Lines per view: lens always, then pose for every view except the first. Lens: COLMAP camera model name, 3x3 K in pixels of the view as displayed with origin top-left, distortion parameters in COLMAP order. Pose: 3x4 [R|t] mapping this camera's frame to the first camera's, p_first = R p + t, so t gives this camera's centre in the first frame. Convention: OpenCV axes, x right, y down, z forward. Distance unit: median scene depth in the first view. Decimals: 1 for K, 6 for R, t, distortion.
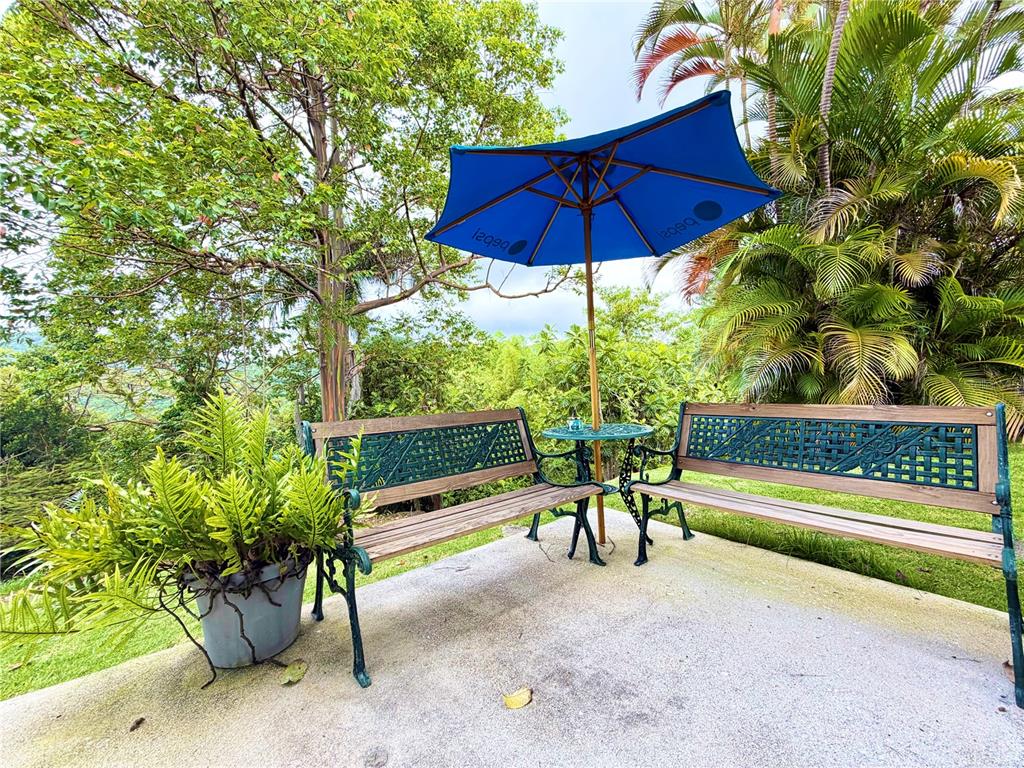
lens RADIAL K [[415.8, 0, 511.7], [0, 415.8, 383.2], [0, 0, 1]] dist [-0.000918, -0.000064]
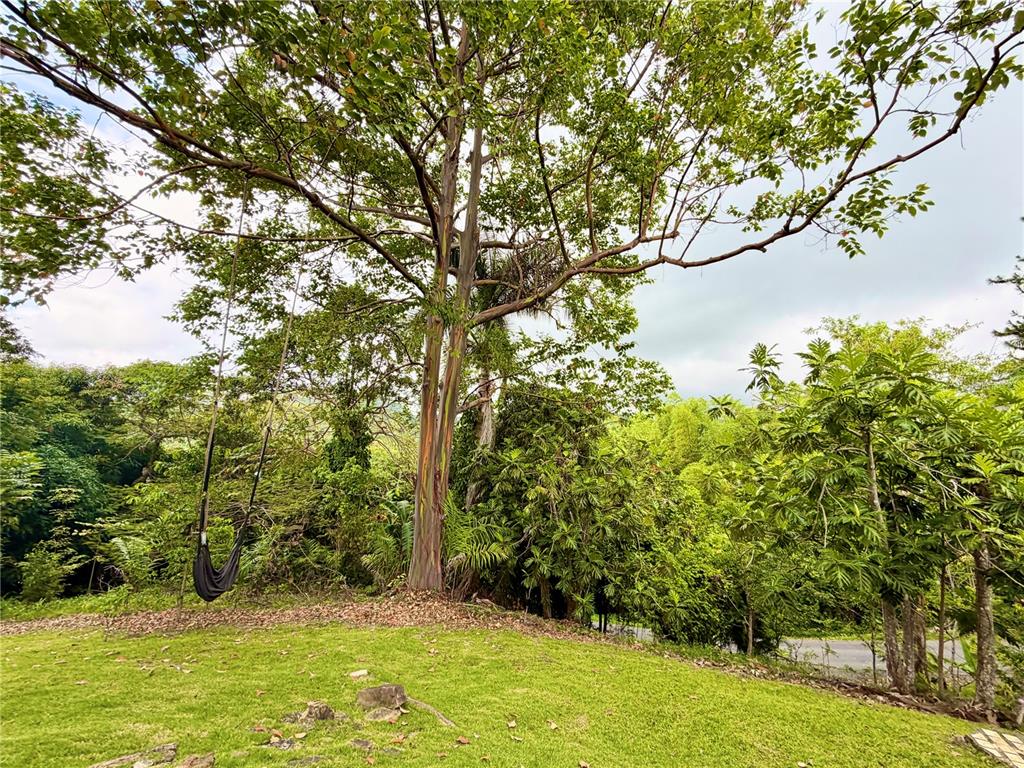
lens RADIAL K [[415.8, 0, 513.8], [0, 415.8, 386.8], [0, 0, 1]] dist [-0.000918, -0.000064]
pose [[0.921173, 0.033006, -0.387751, -0.013885], [-0.091683, 0.986756, -0.133815, 0.042268], [0.378199, 0.158817, 0.911999, 0.354935]]
